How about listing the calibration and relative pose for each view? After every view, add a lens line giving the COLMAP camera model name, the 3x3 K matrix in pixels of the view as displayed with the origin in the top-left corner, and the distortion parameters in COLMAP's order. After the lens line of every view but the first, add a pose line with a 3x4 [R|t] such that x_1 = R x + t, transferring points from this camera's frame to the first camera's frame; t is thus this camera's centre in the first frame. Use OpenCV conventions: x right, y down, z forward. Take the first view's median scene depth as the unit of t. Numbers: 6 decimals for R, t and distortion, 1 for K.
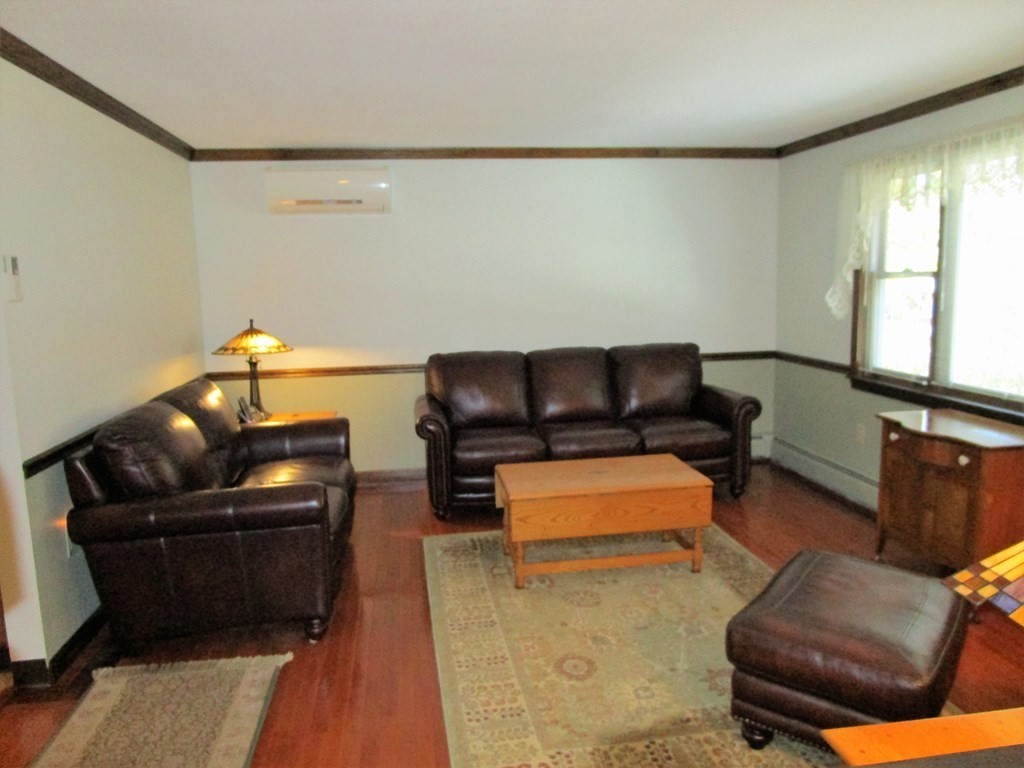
lens RADIAL K [[737.4, 0, 596.8], [0, 737.4, 383.6], [0, 0, 1]] dist [-0.030982, -0.002697]
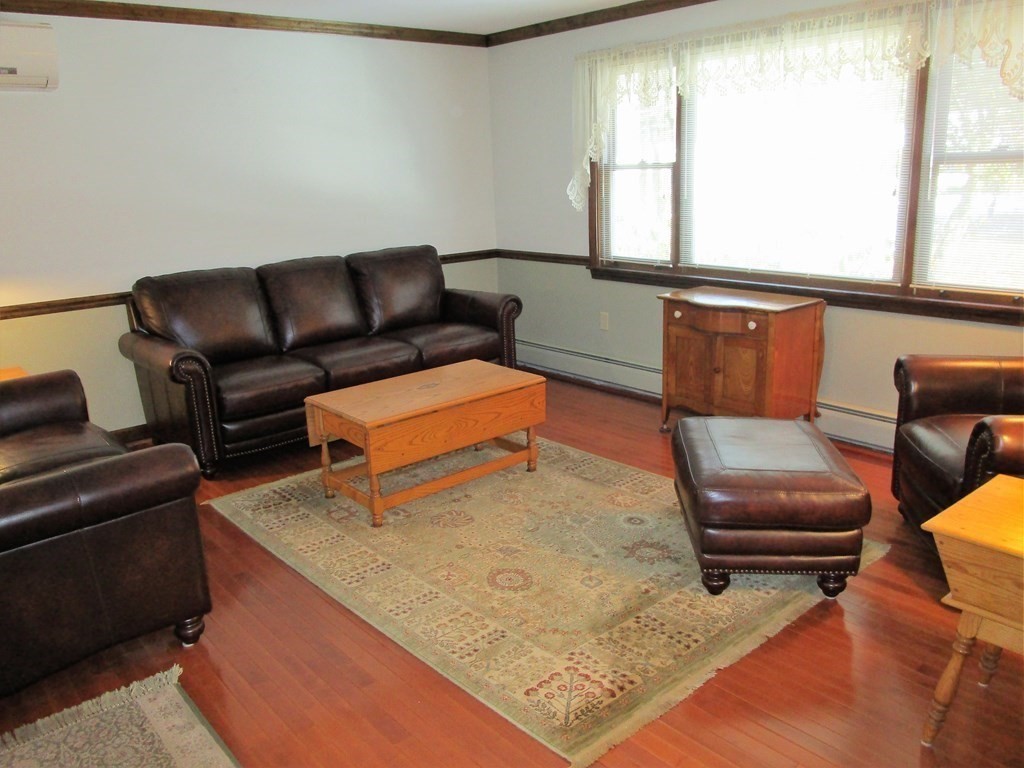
lens RADIAL K [[788.9, 0, 515.8], [0, 788.9, 386.0], [0, 0, 1]] dist [-0.045446, 0.012212]
pose [[0.851526, -0.145786, 0.503636, -0.401164], [0.094168, 0.987471, 0.126626, 0.006483], [-0.515786, -0.060399, 0.854586, 0.108710]]
